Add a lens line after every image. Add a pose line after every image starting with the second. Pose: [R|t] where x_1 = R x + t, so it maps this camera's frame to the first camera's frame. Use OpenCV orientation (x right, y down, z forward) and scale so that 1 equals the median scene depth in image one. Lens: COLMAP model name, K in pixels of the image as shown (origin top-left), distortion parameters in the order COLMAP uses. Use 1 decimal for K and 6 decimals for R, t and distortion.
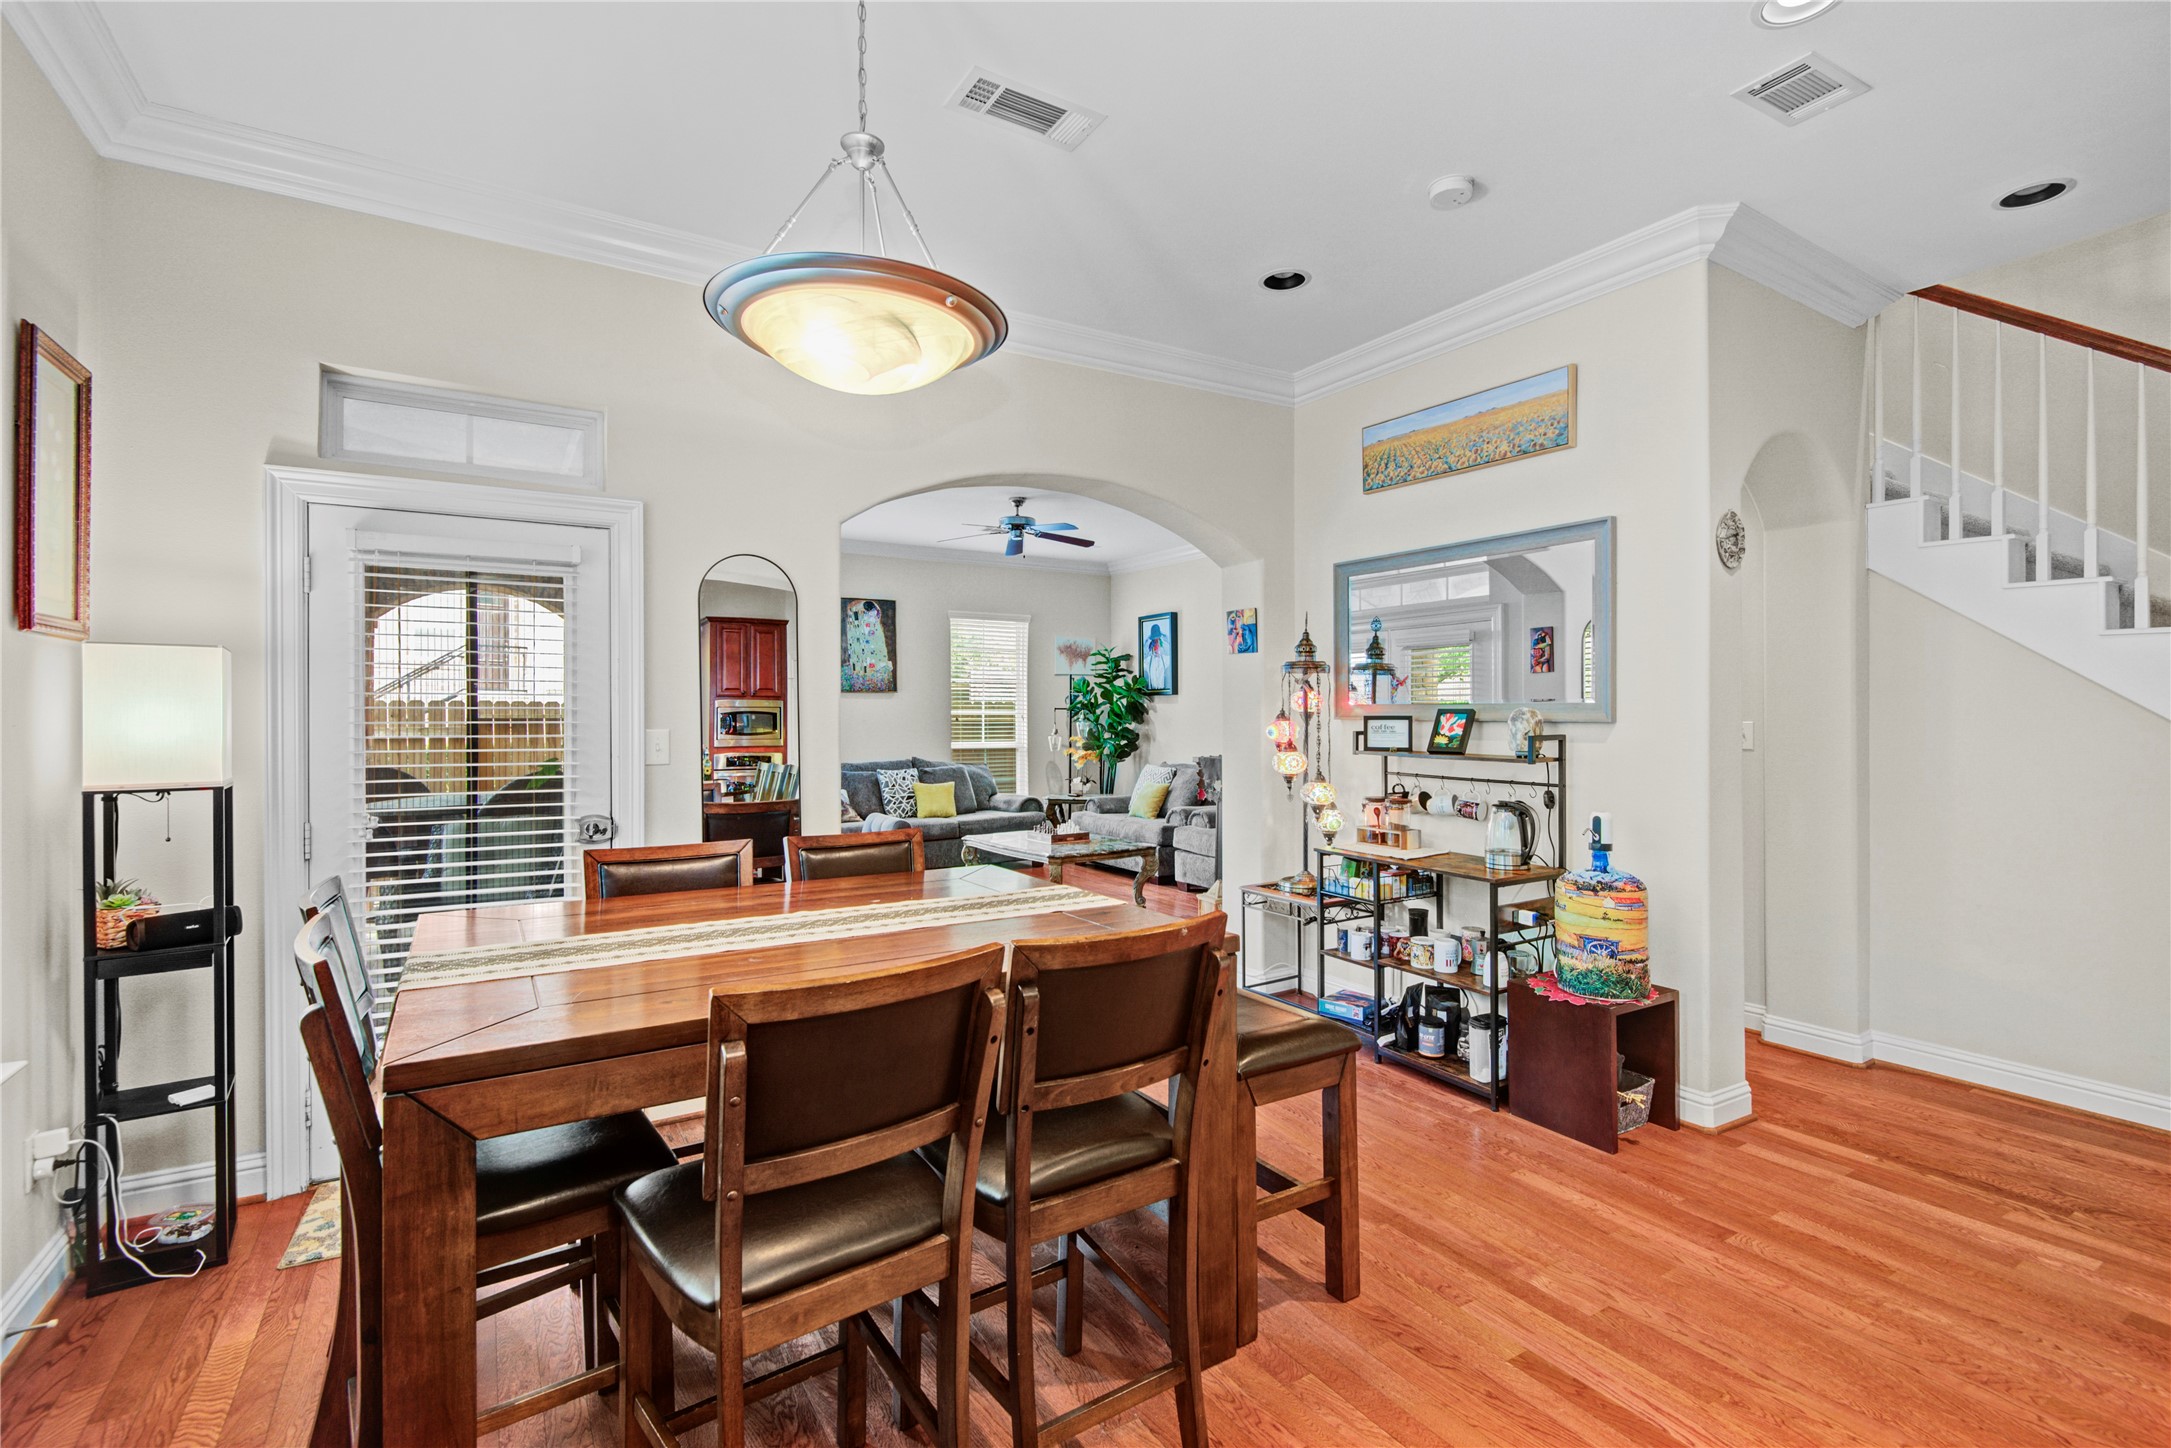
lens RADIAL K [[979.5, 0, 1082.2], [0, 979.5, 720.3], [0, 0, 1]] dist [-0.001551, -0.000771]
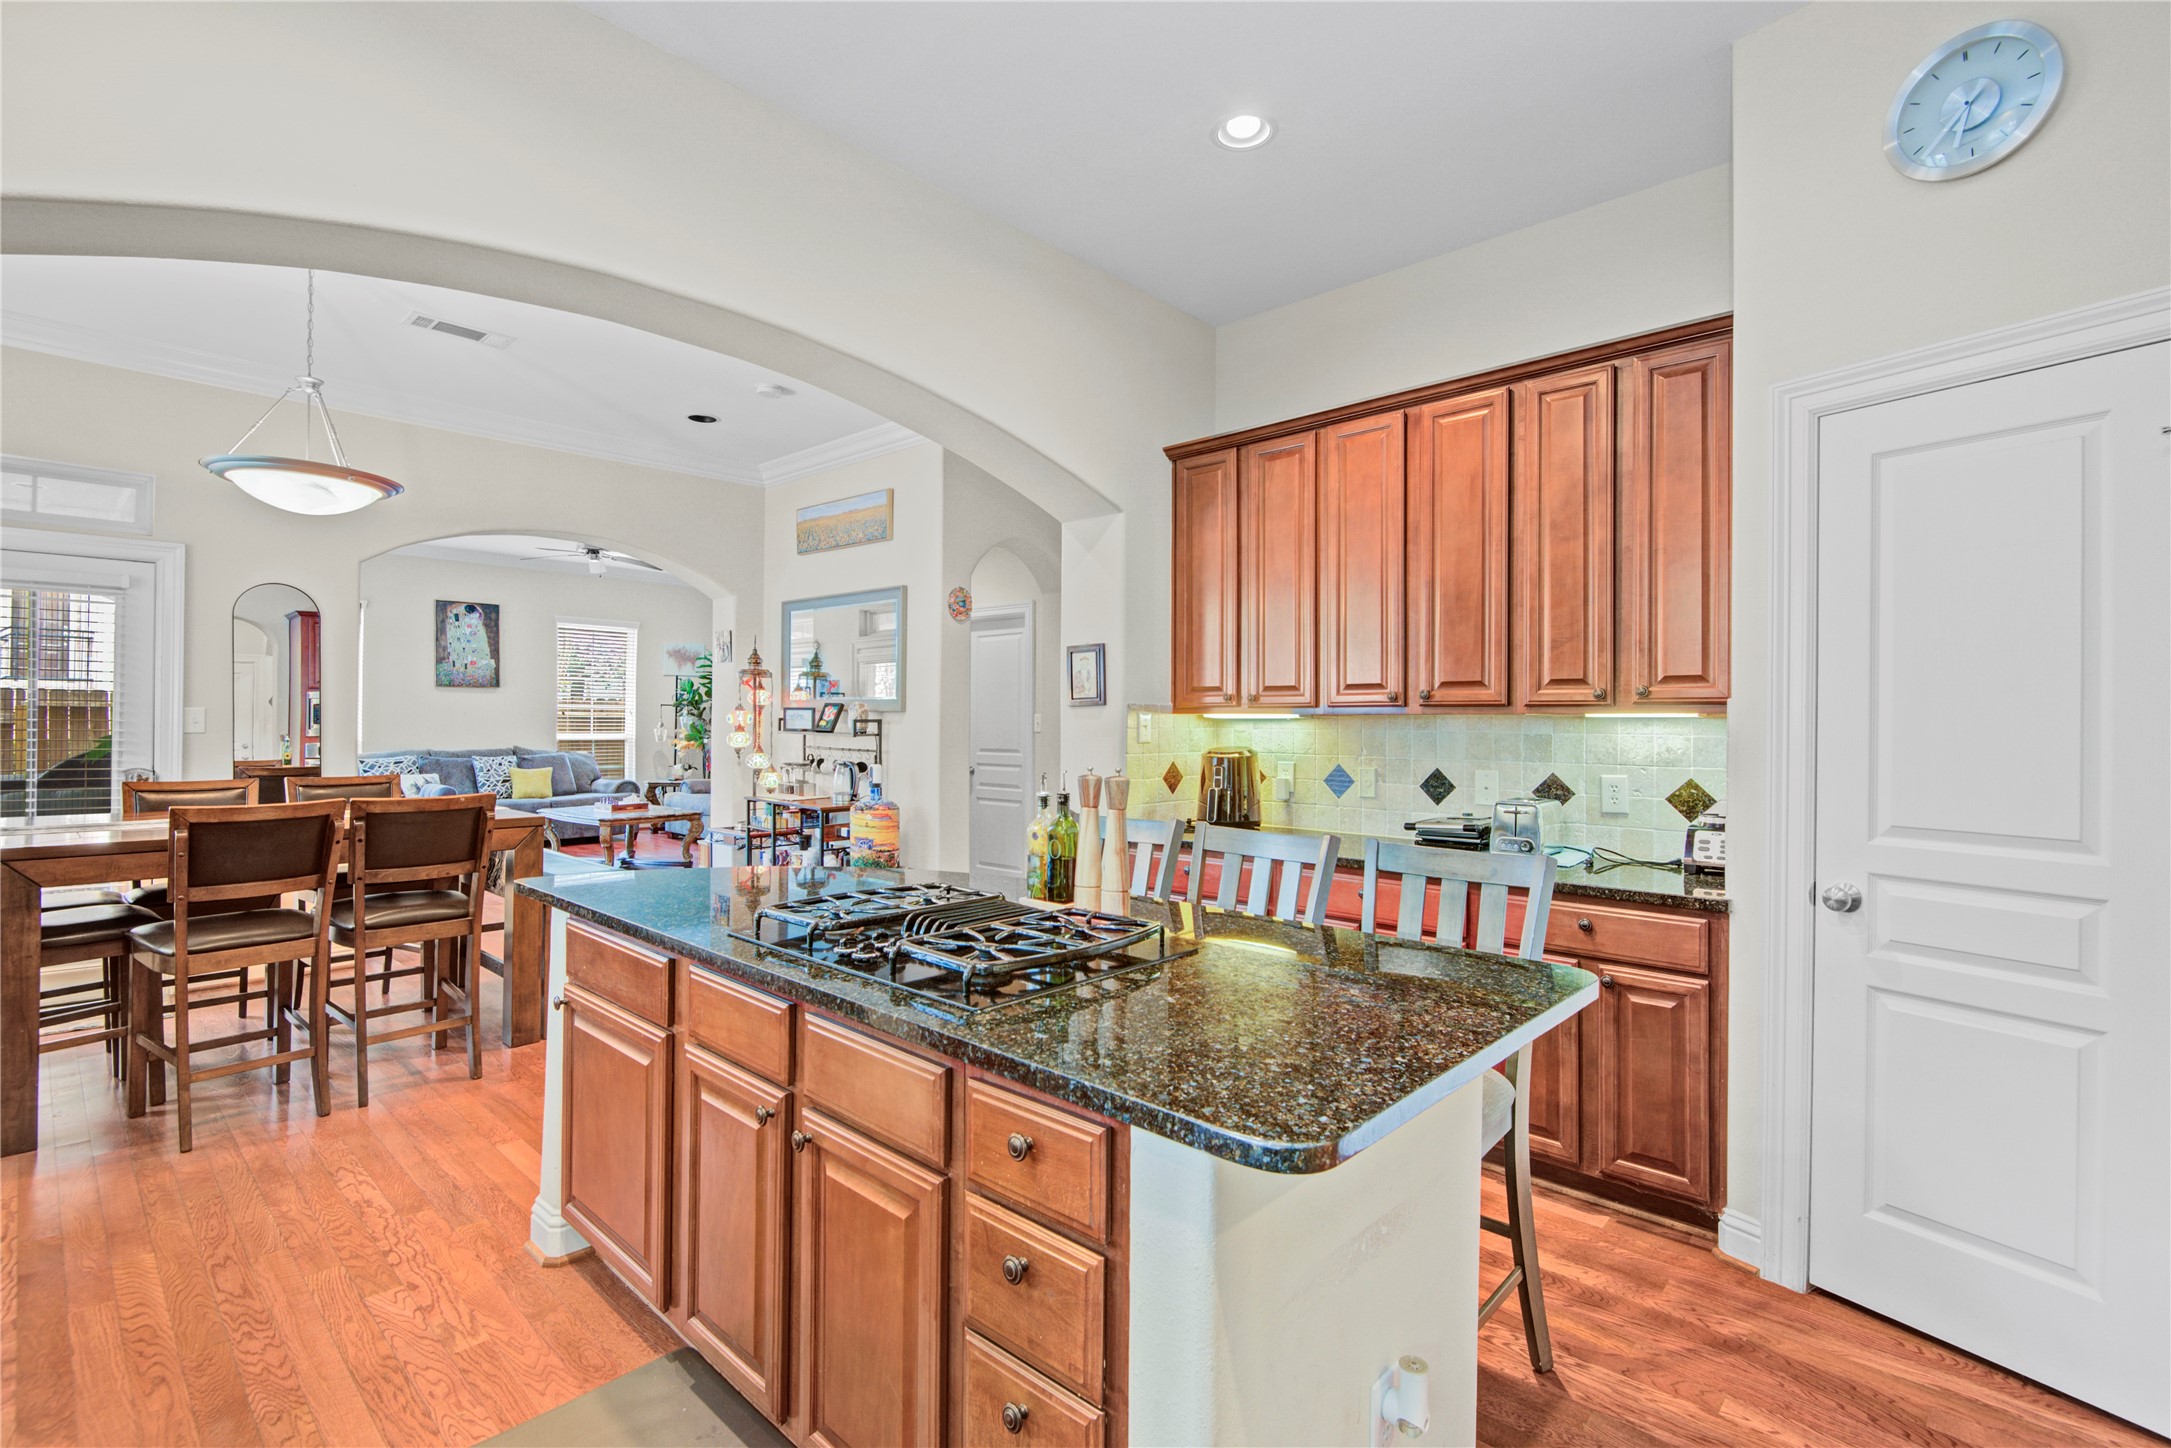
lens RADIAL K [[979.5, 0, 1082.2], [0, 979.5, 720.3], [0, 0, 1]] dist [-0.001551, -0.000771]
pose [[0.962100, 0.008931, 0.272550, 0.307672], [-0.007989, 0.999958, -0.004567, 0.017689], [-0.272579, 0.002216, 0.962131, -0.524102]]
